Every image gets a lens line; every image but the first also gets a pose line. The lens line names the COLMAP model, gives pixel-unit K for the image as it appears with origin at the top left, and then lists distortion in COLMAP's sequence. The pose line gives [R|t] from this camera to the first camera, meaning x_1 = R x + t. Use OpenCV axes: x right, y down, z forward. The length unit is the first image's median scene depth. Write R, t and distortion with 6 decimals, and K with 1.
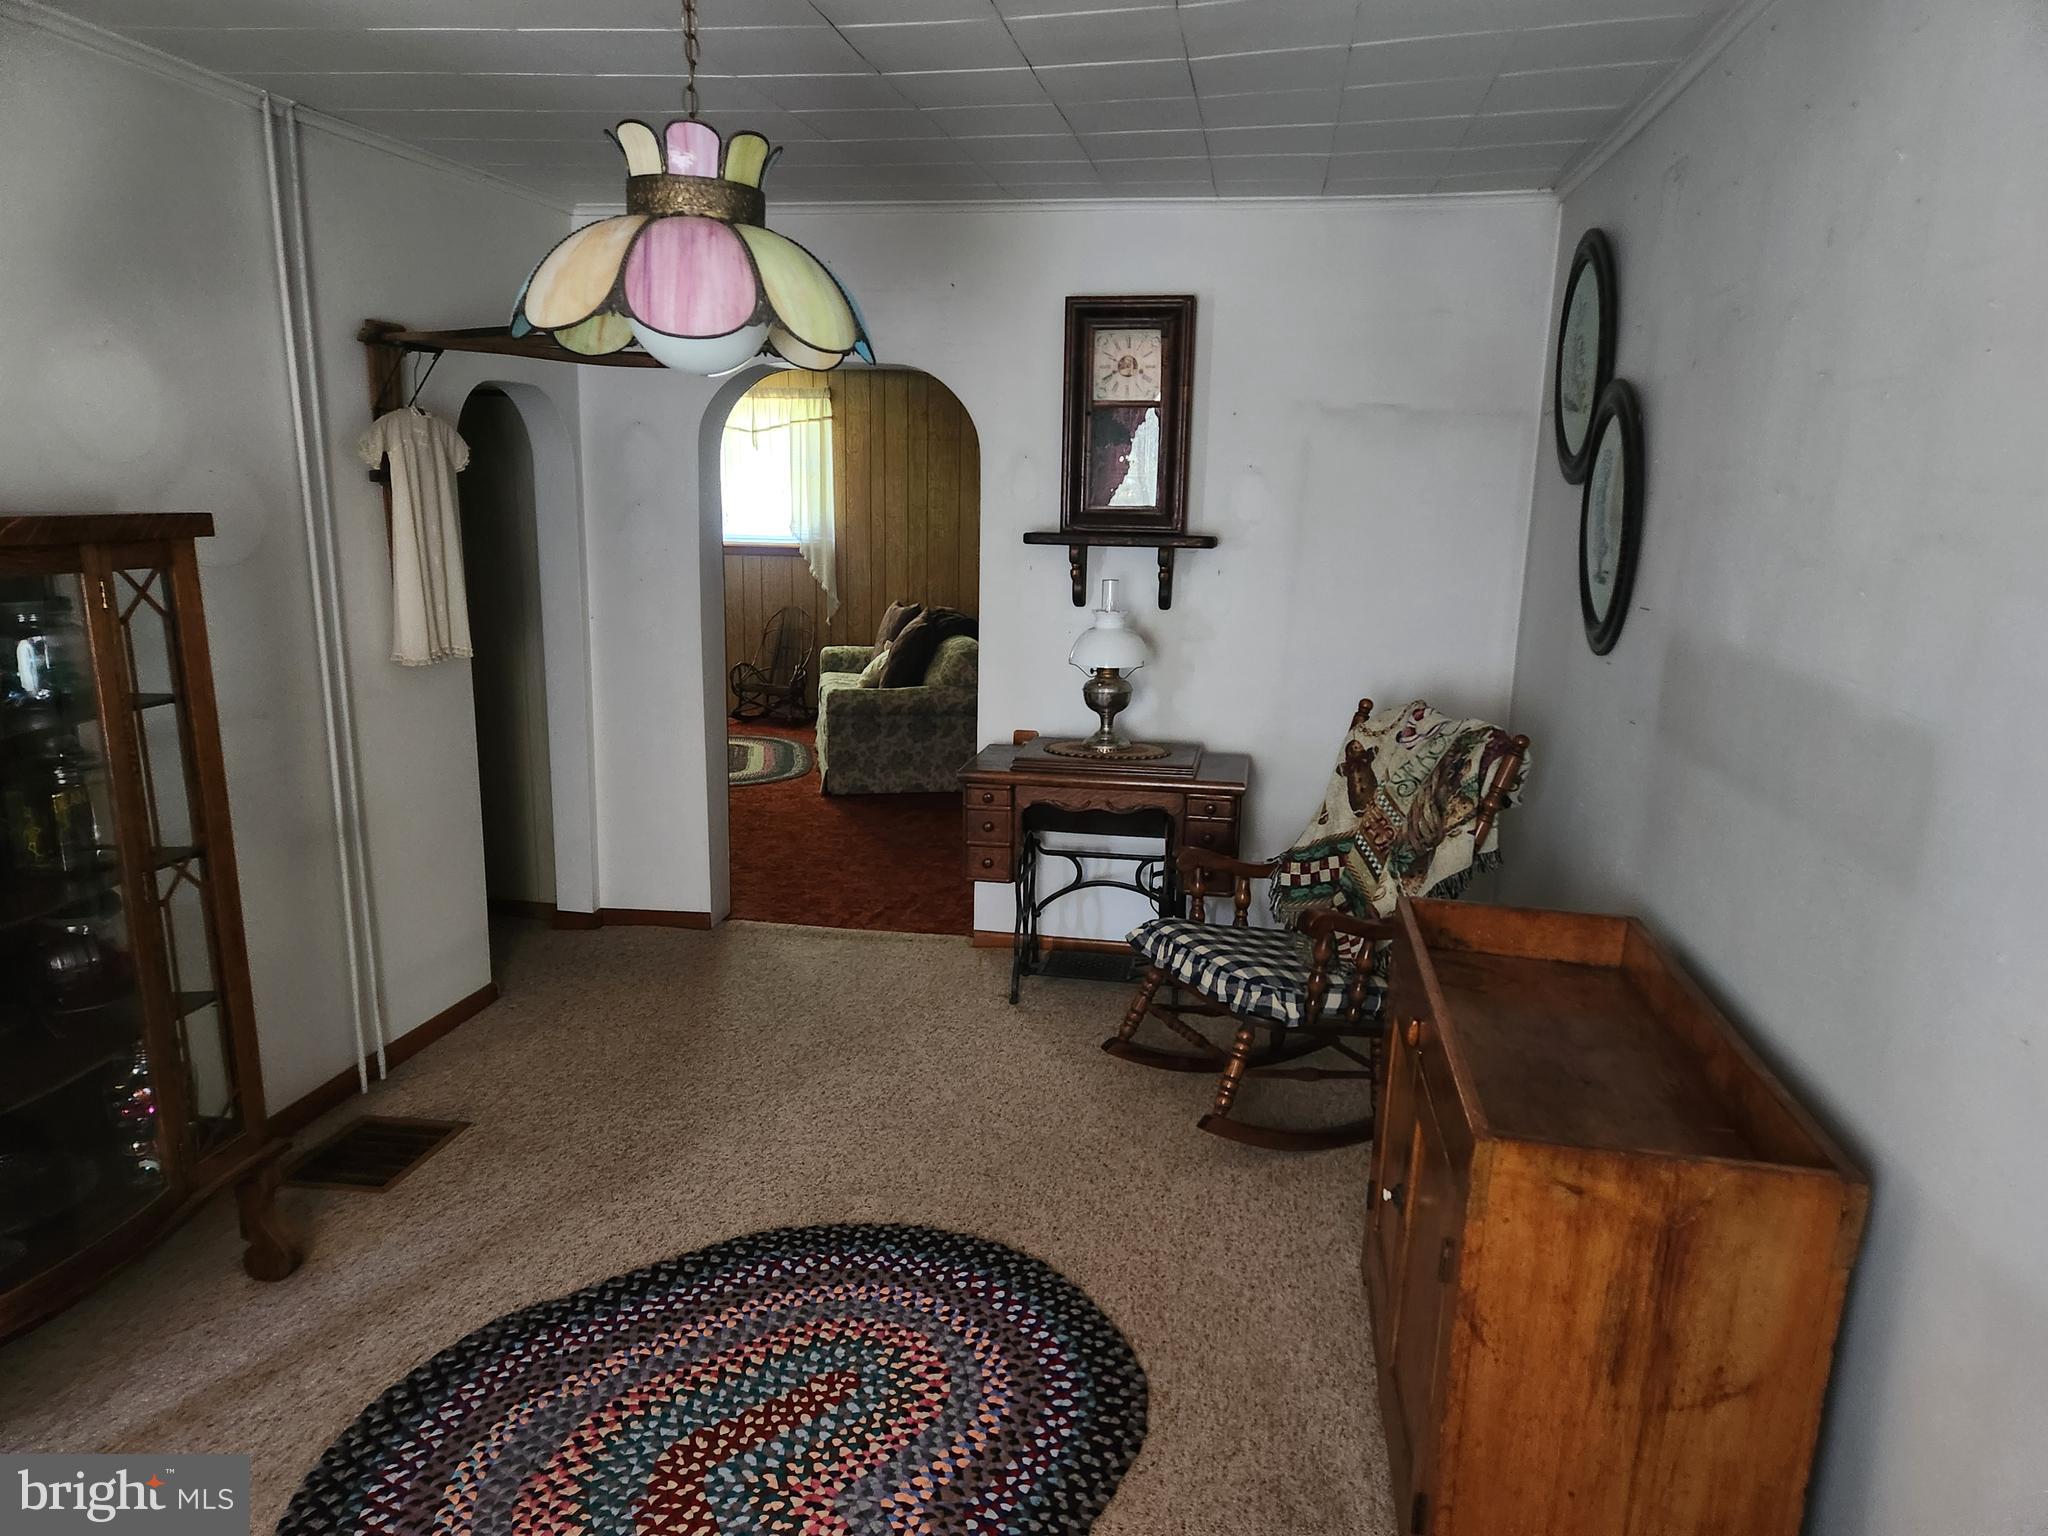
lens RADIAL K [[1356.8, 0, 1003.9], [0, 1356.8, 769.6], [0, 0, 1]] dist [0.109274, -0.085435]
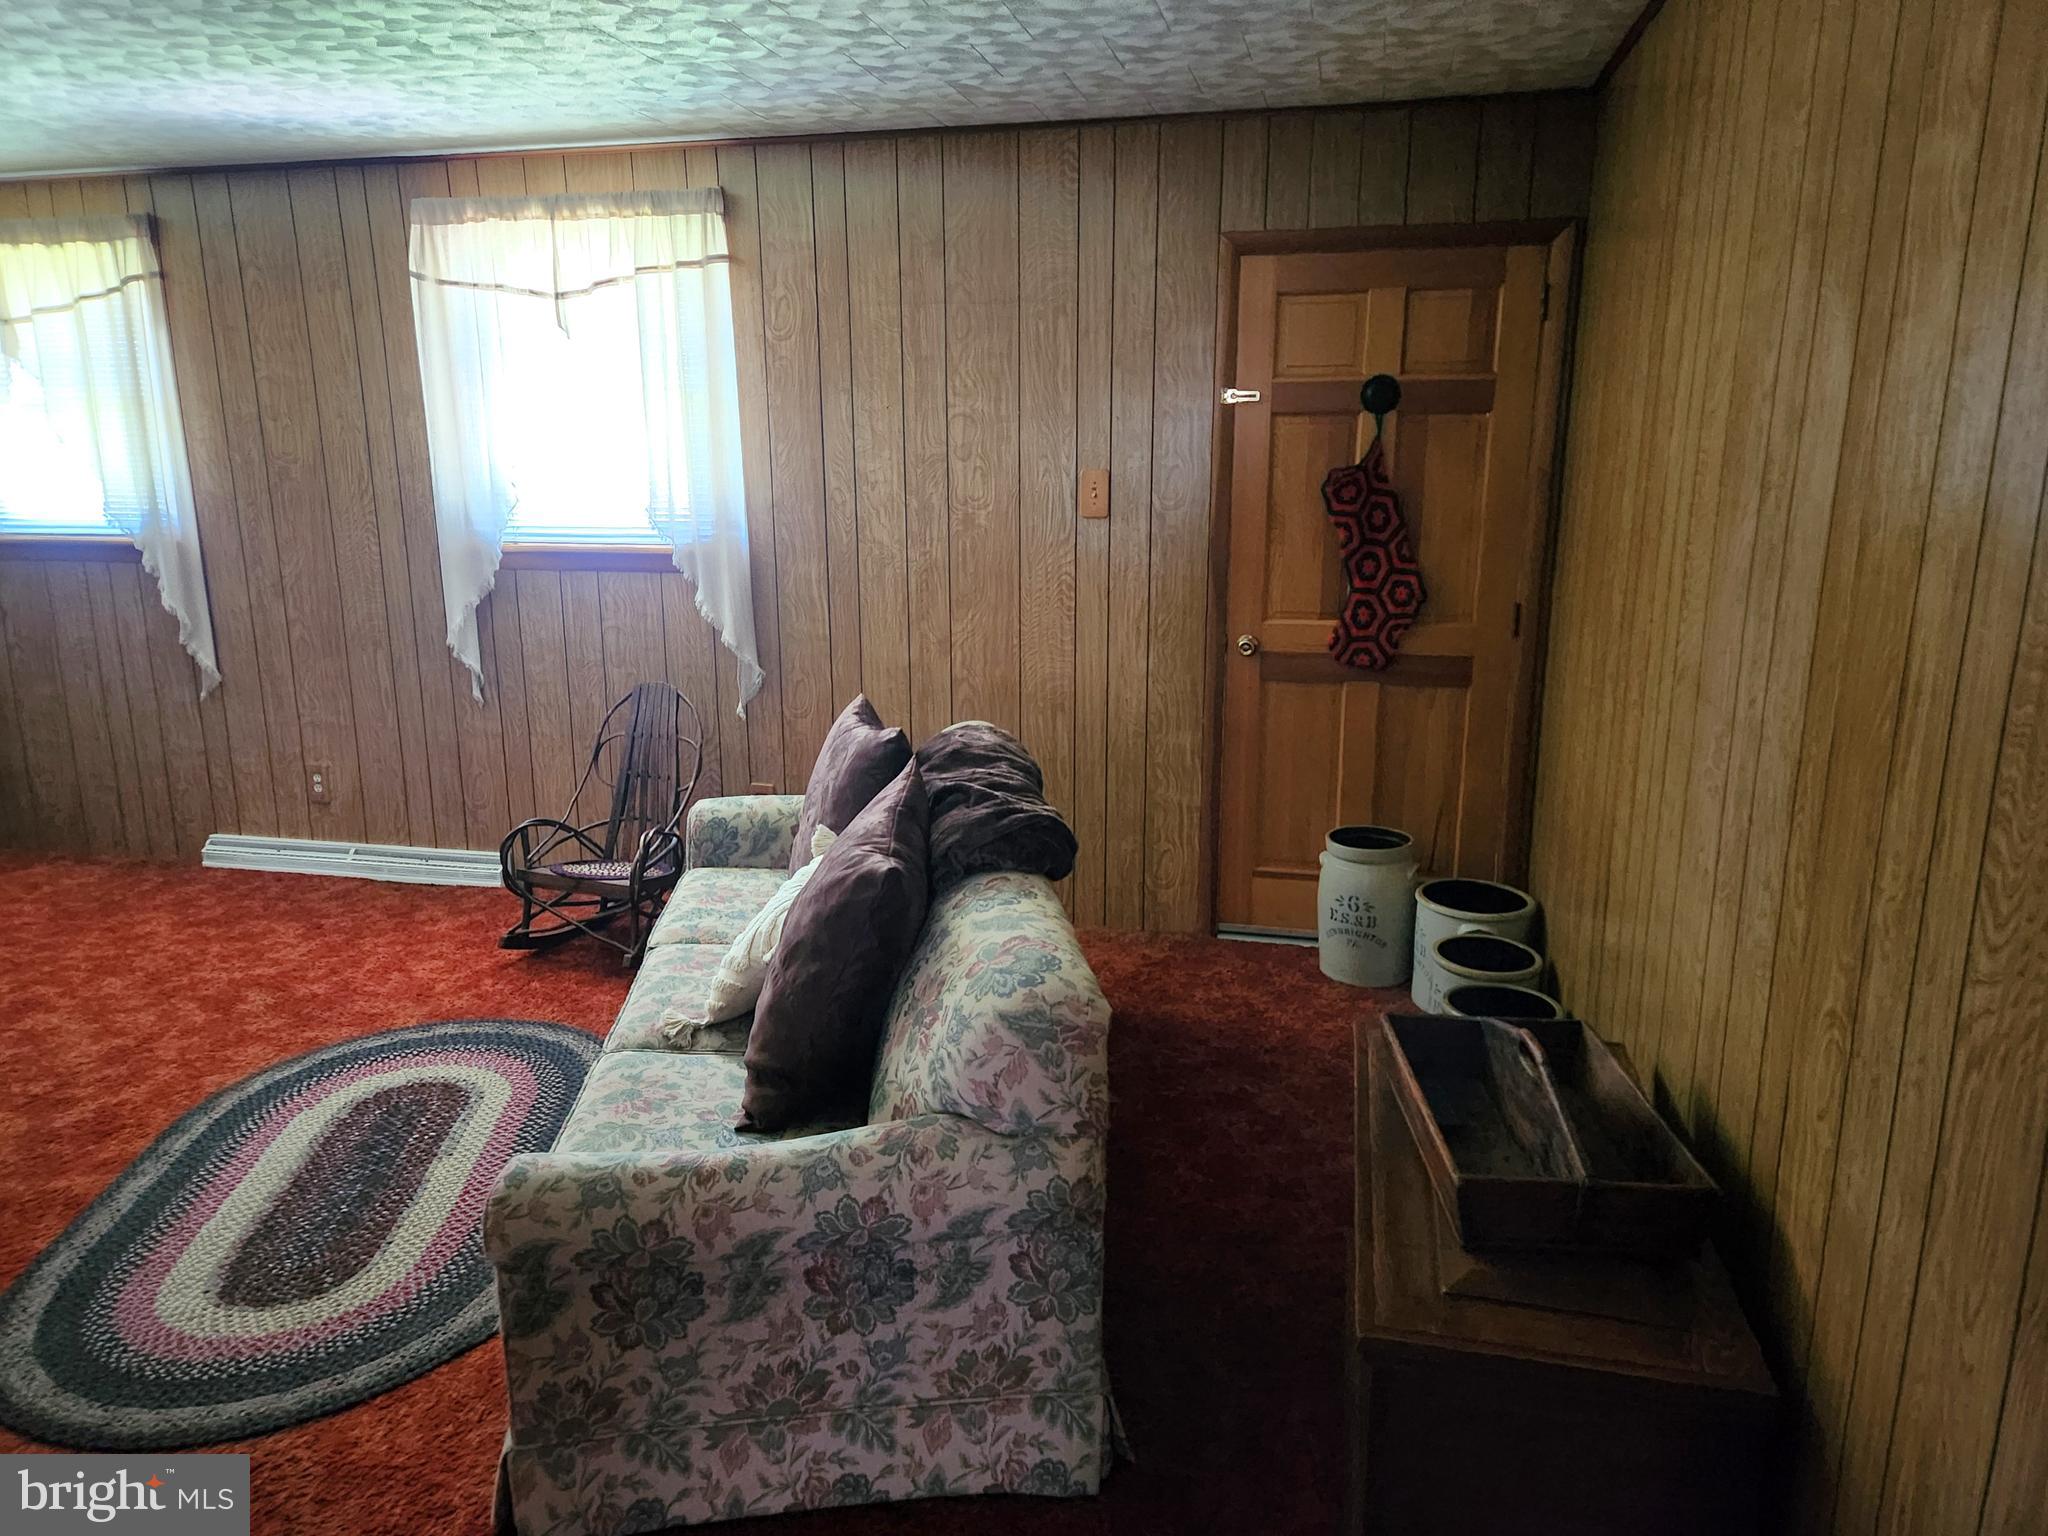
lens RADIAL K [[1356.8, 0, 1003.9], [0, 1356.8, 769.6], [0, 0, 1]] dist [0.109274, -0.085435]
pose [[0.997911, -0.007207, -0.064204, -0.010040], [0.009649, 0.999238, 0.037815, -0.108558], [0.063882, -0.038356, 0.997220, 0.555081]]
